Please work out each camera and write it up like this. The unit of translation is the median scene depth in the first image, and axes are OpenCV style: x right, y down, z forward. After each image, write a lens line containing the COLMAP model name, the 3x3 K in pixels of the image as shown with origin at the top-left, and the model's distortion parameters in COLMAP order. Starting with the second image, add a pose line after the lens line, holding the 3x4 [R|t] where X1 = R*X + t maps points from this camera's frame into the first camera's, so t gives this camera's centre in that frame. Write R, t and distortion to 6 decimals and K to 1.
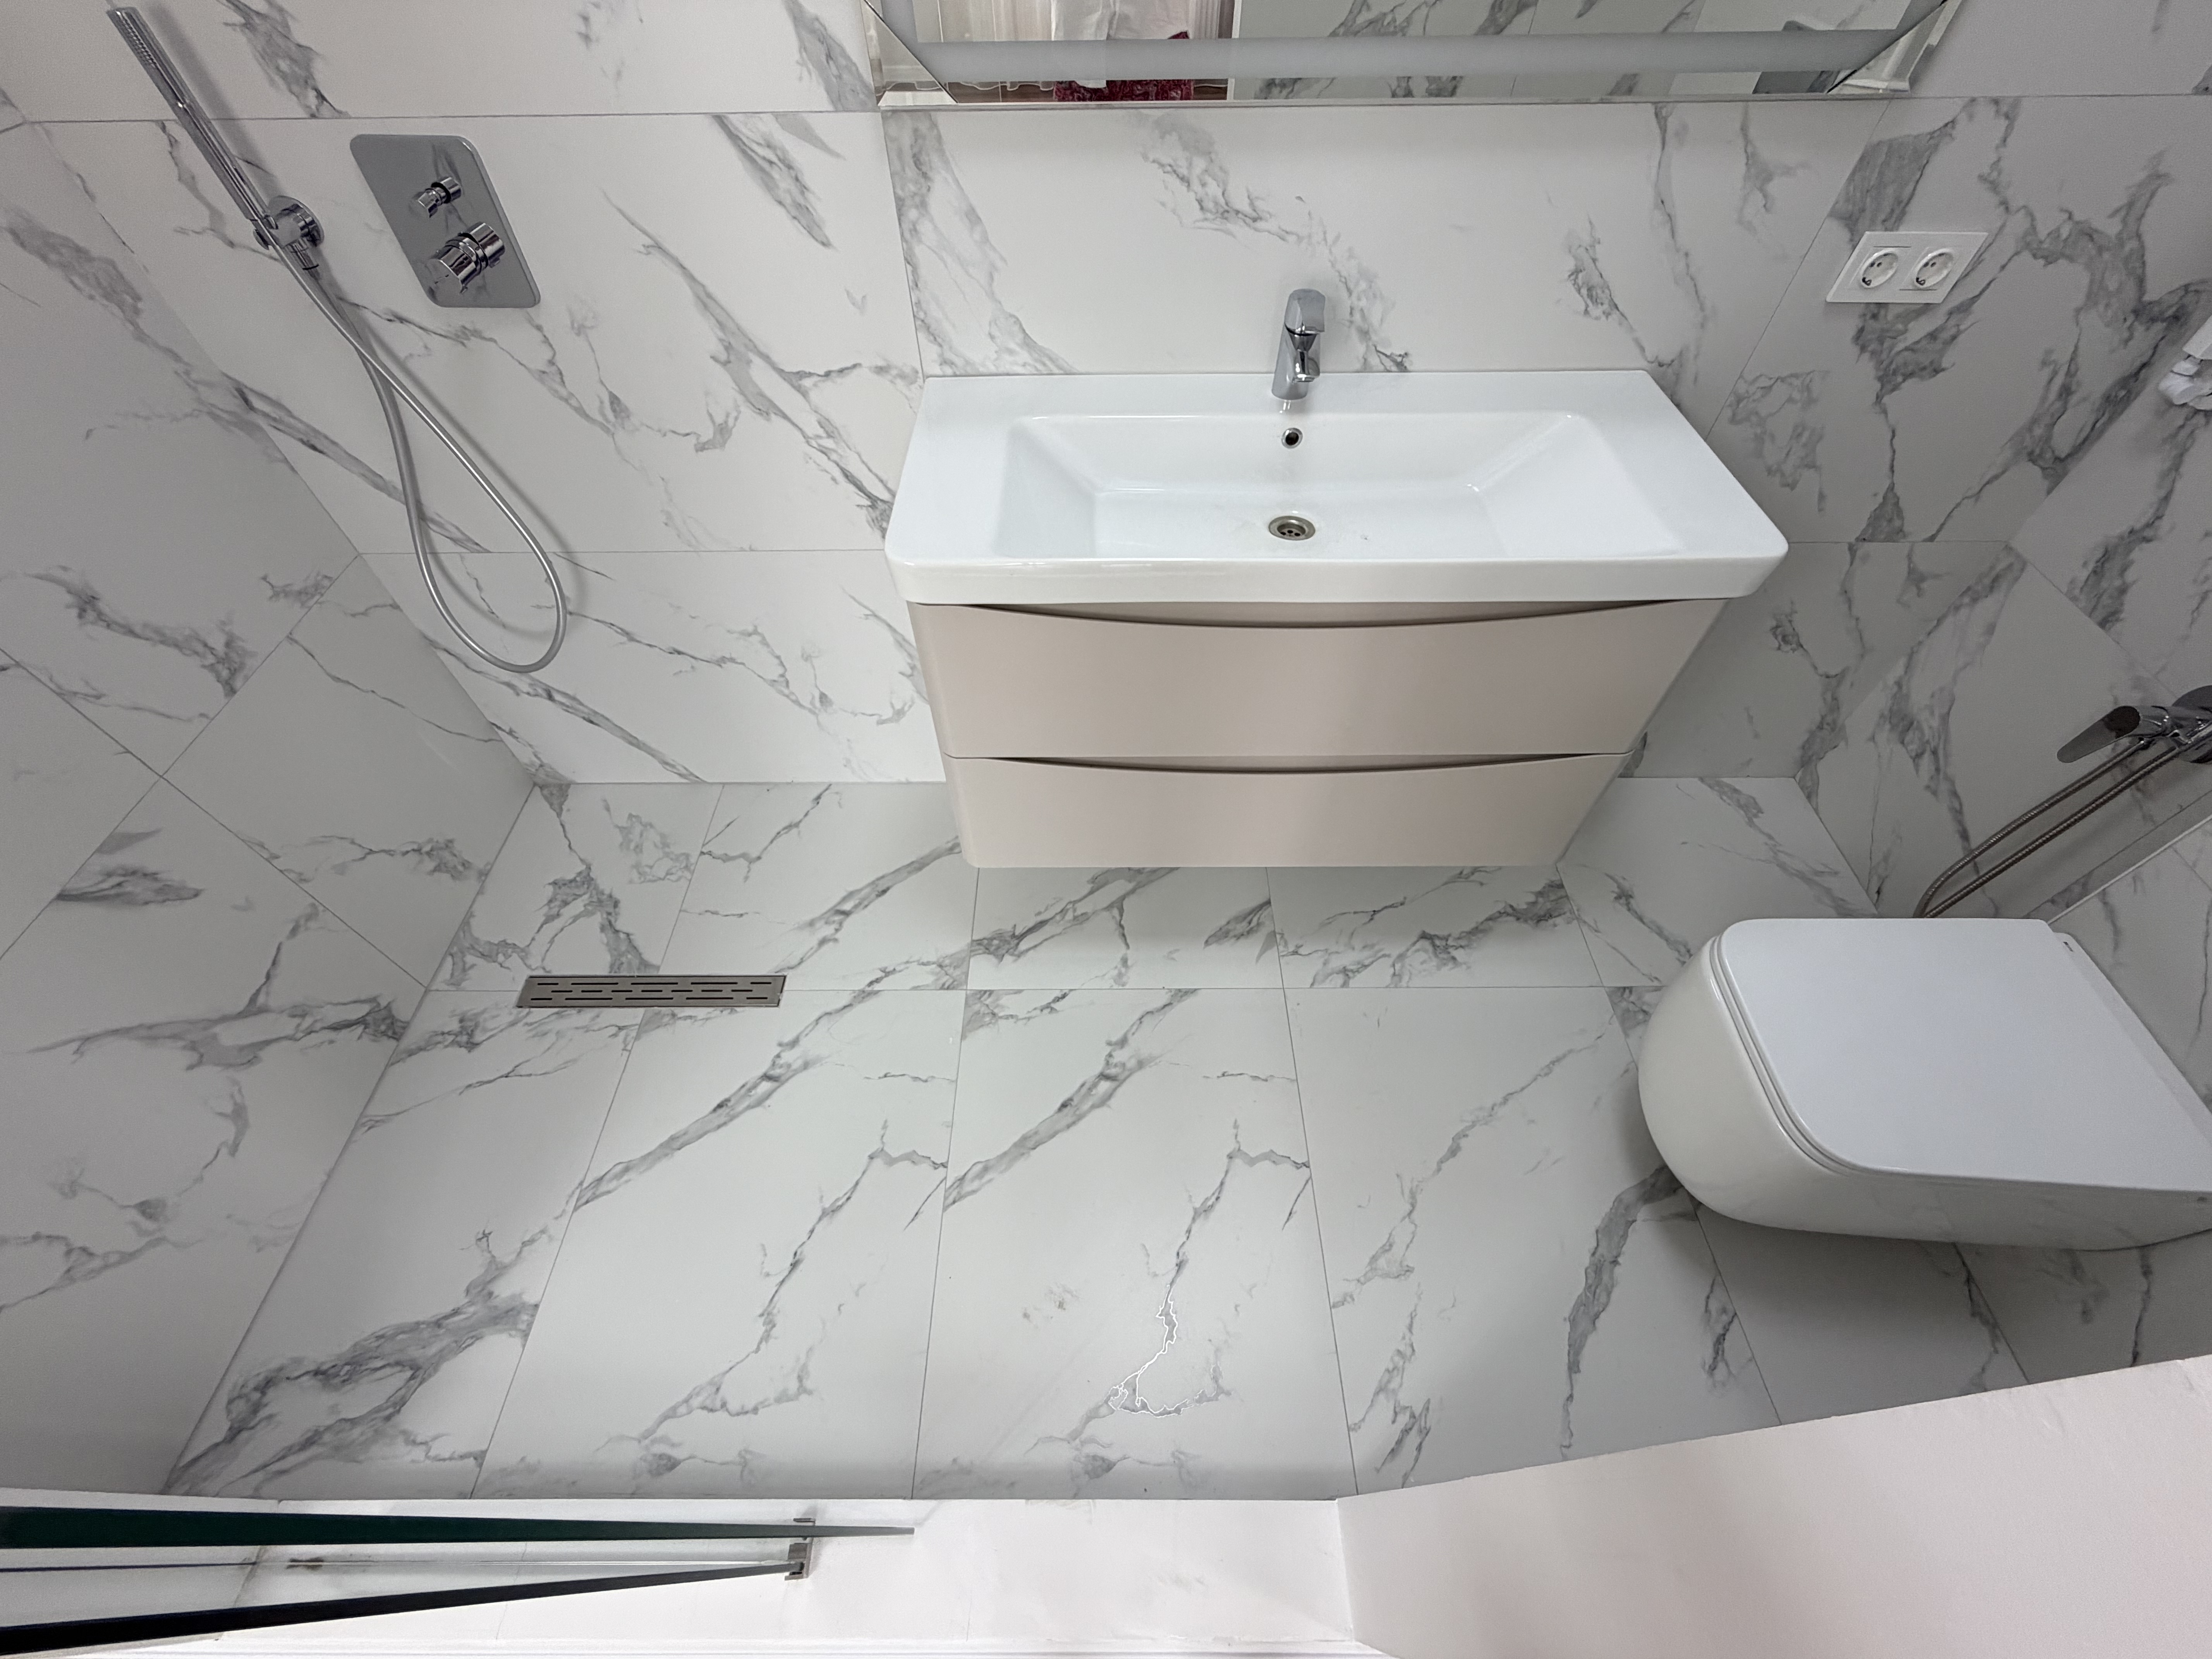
lens RADIAL K [[870.1, 0, 1097.7], [0, 870.1, 823.6], [0, 0, 1]] dist [0.001252, 0.000139]
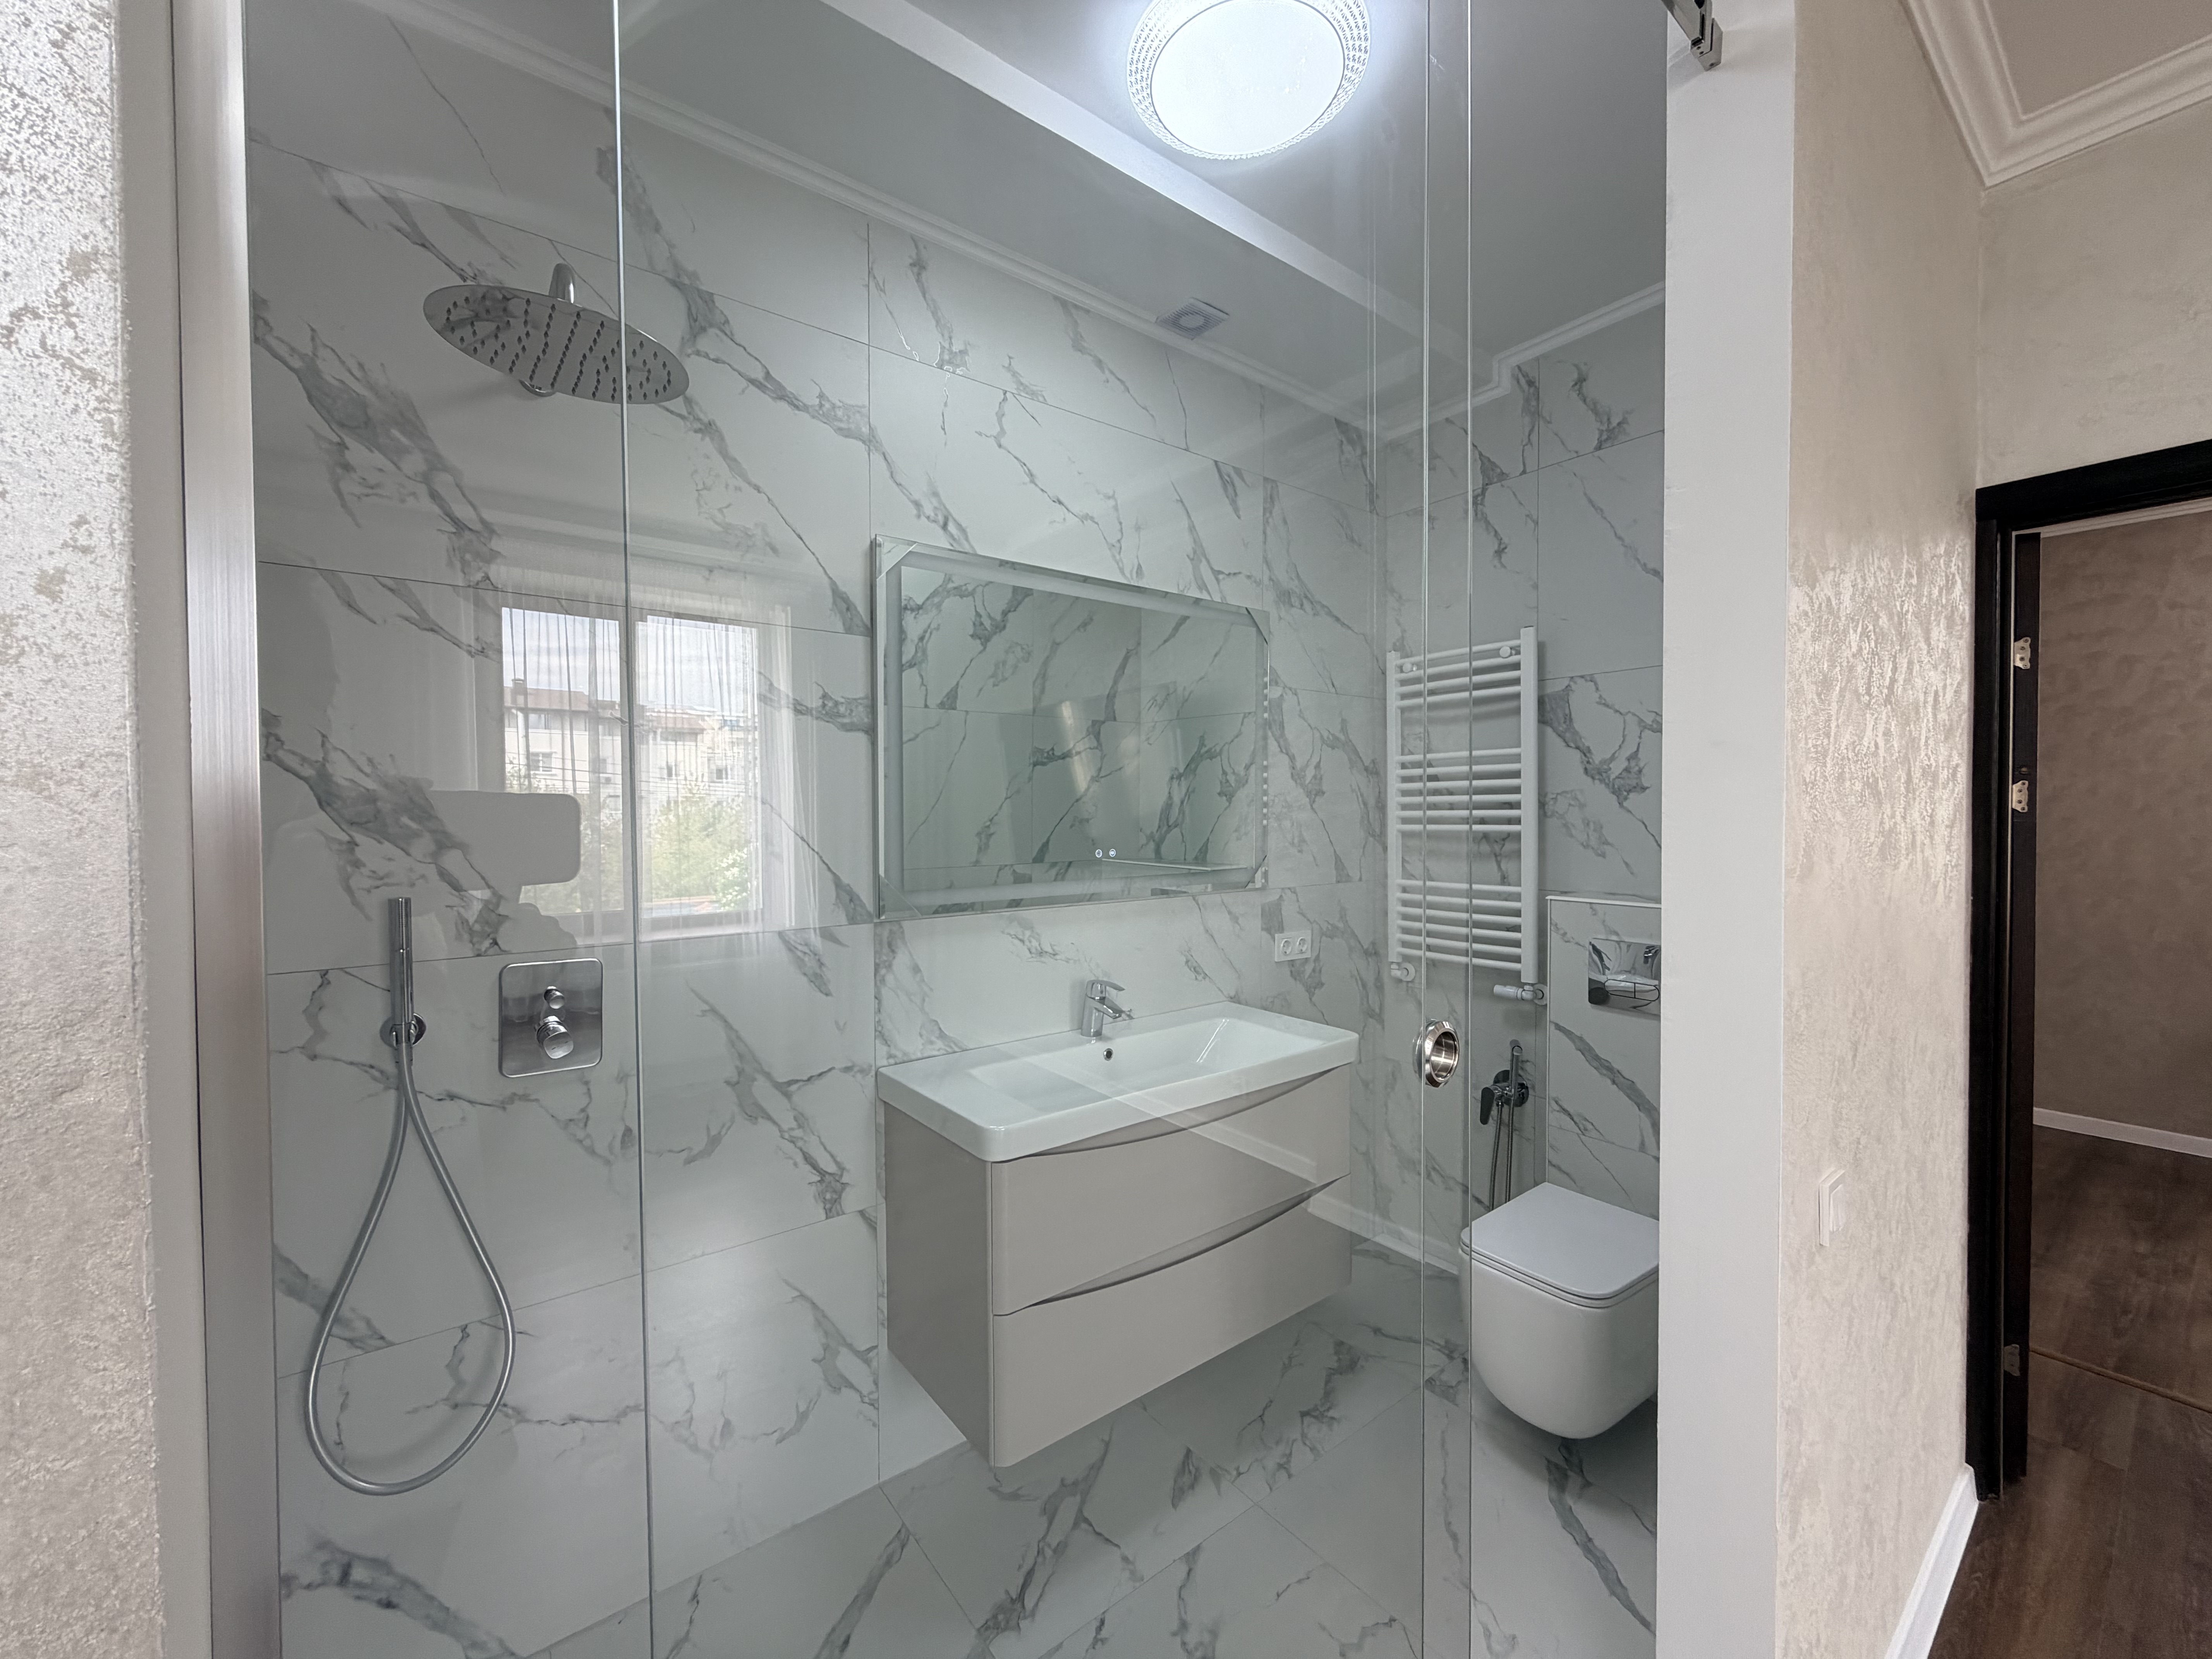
lens RADIAL K [[870.1, 0, 1109.0], [0, 870.1, 818.5], [0, 0, 1]] dist [0.001252, 0.000139]
pose [[0.788233, 0.001883, 0.615374, -0.793635], [0.473258, 0.637326, -0.608147, 0.284122], [-0.393339, 0.770592, 0.501470, -0.193252]]
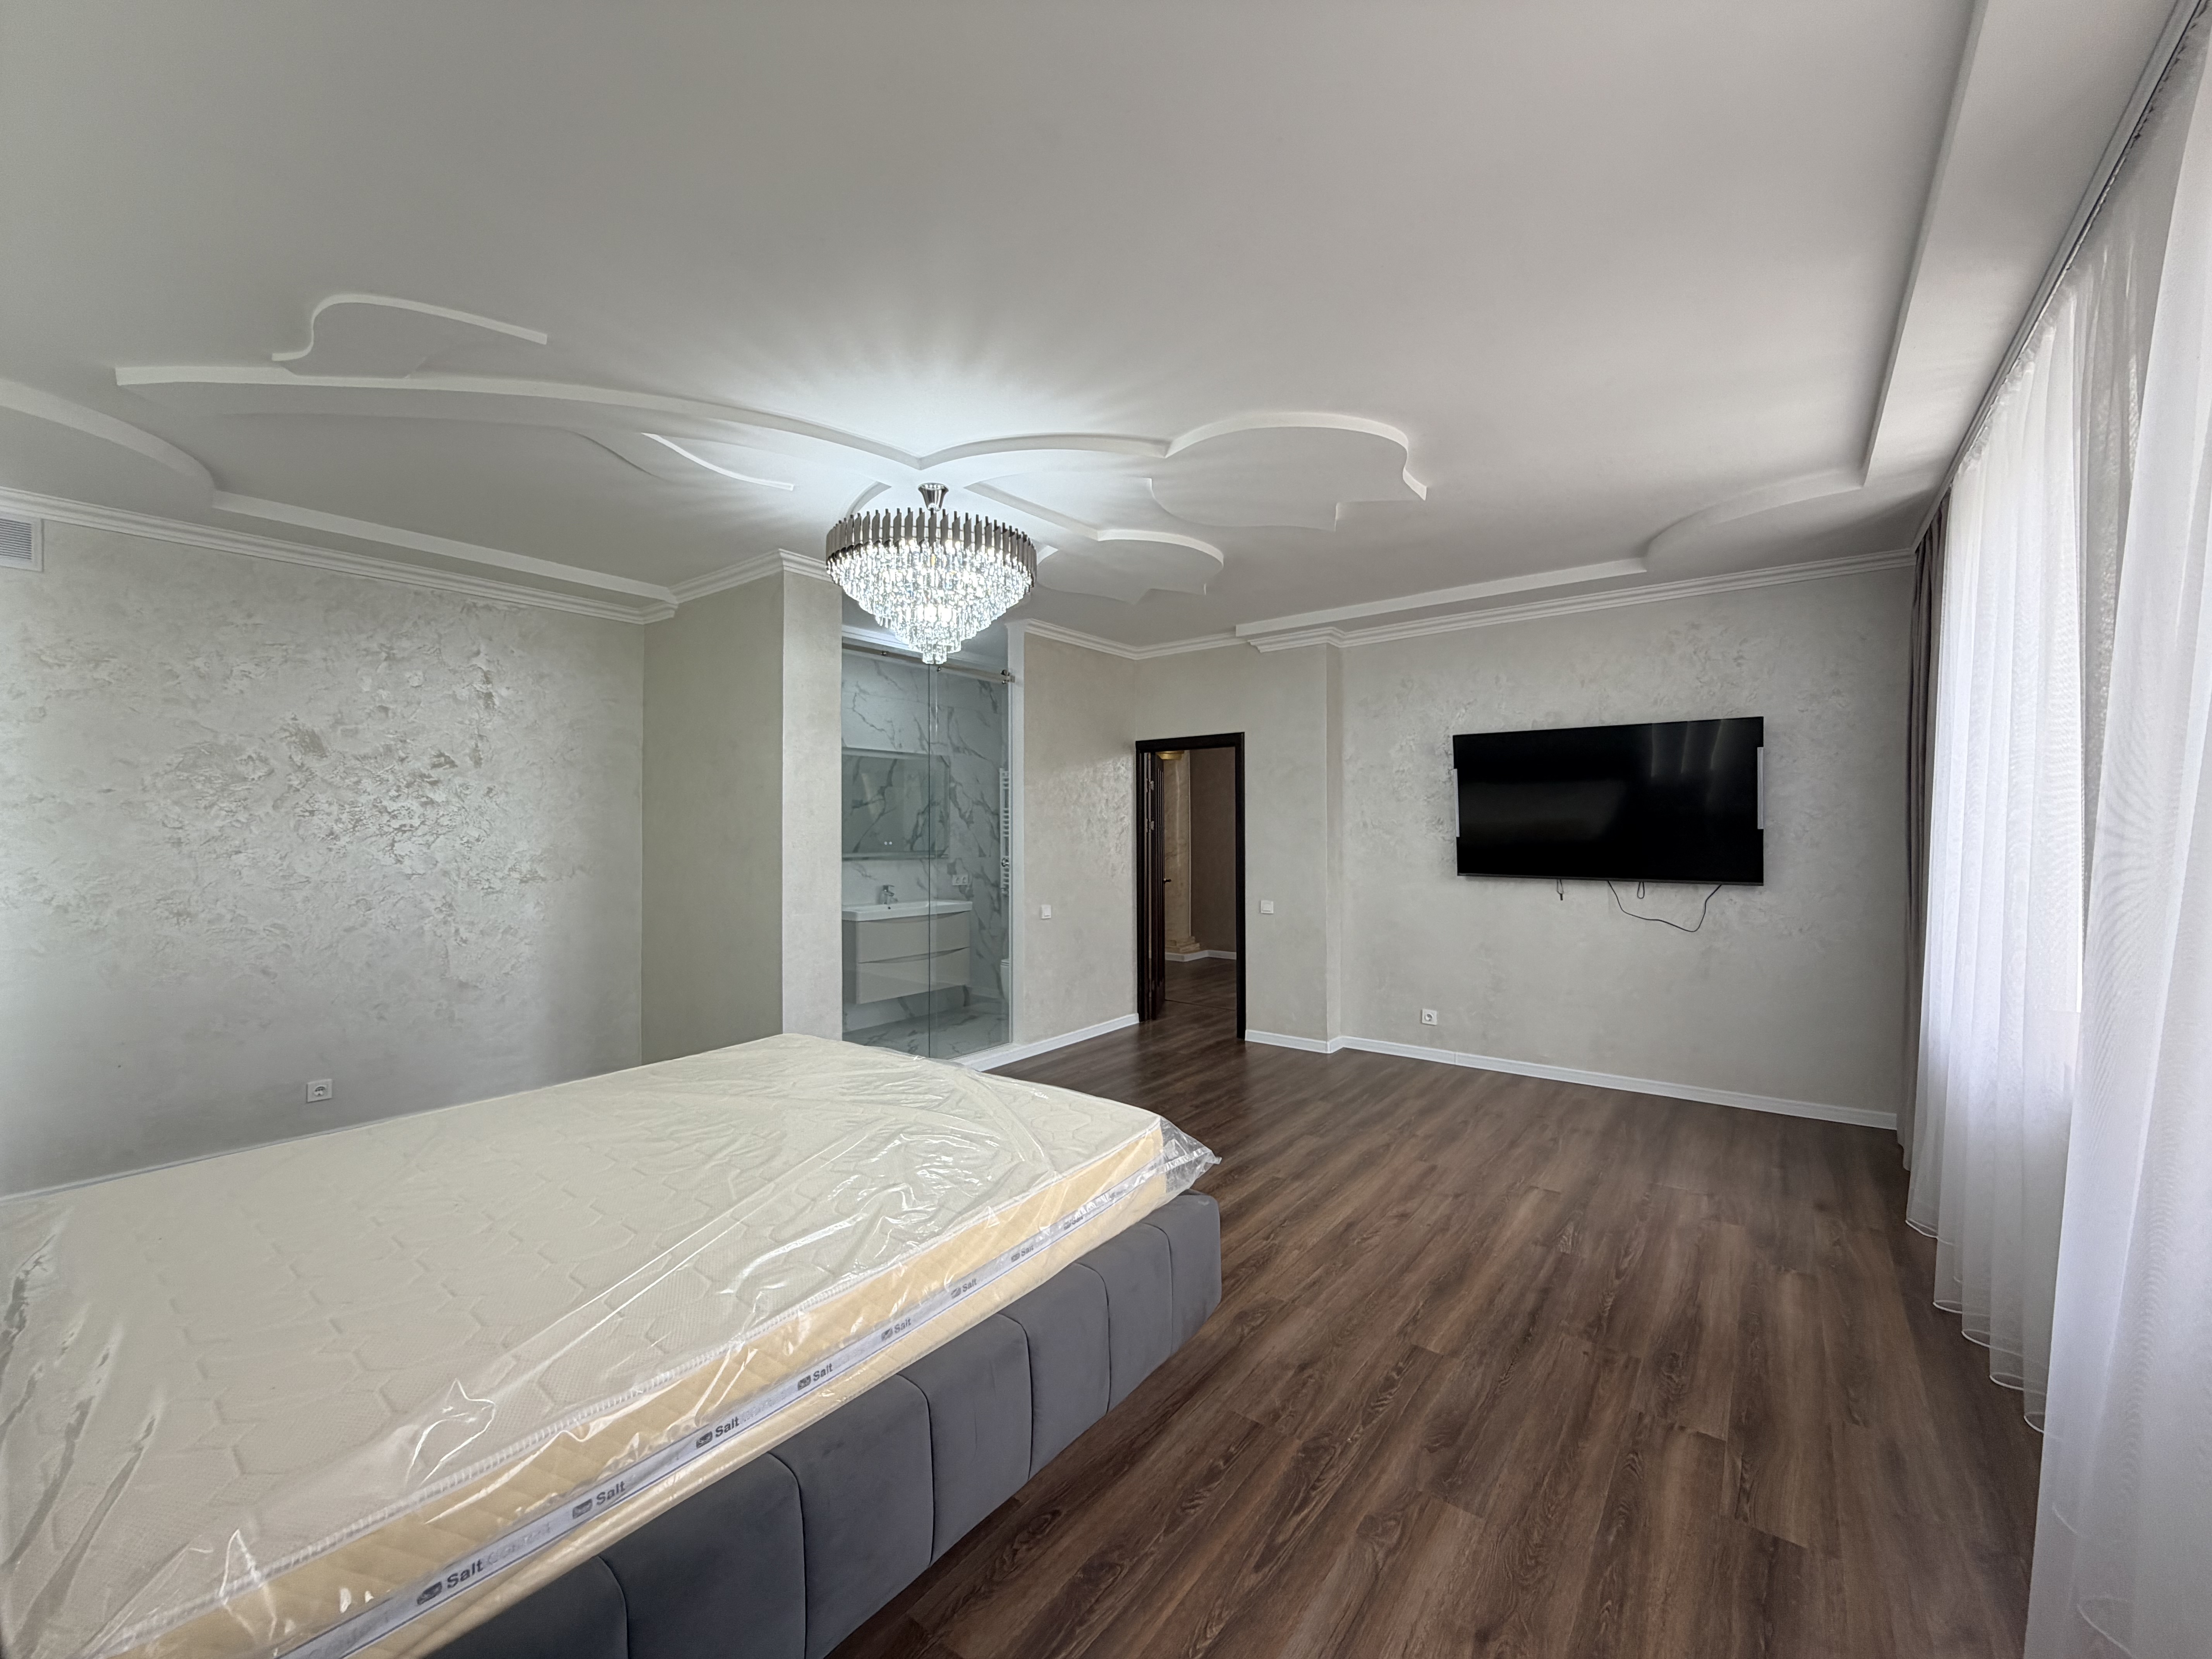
lens RADIAL K [[870.1, 0, 1110.8], [0, 870.1, 830.9], [0, 0, 1]] dist [0.001252, 0.000139]
pose [[0.606496, 0.011226, 0.795007, -3.020618], [0.610211, 0.634439, -0.474478, 2.467214], [-0.509710, 0.772891, 0.377935, -1.936723]]
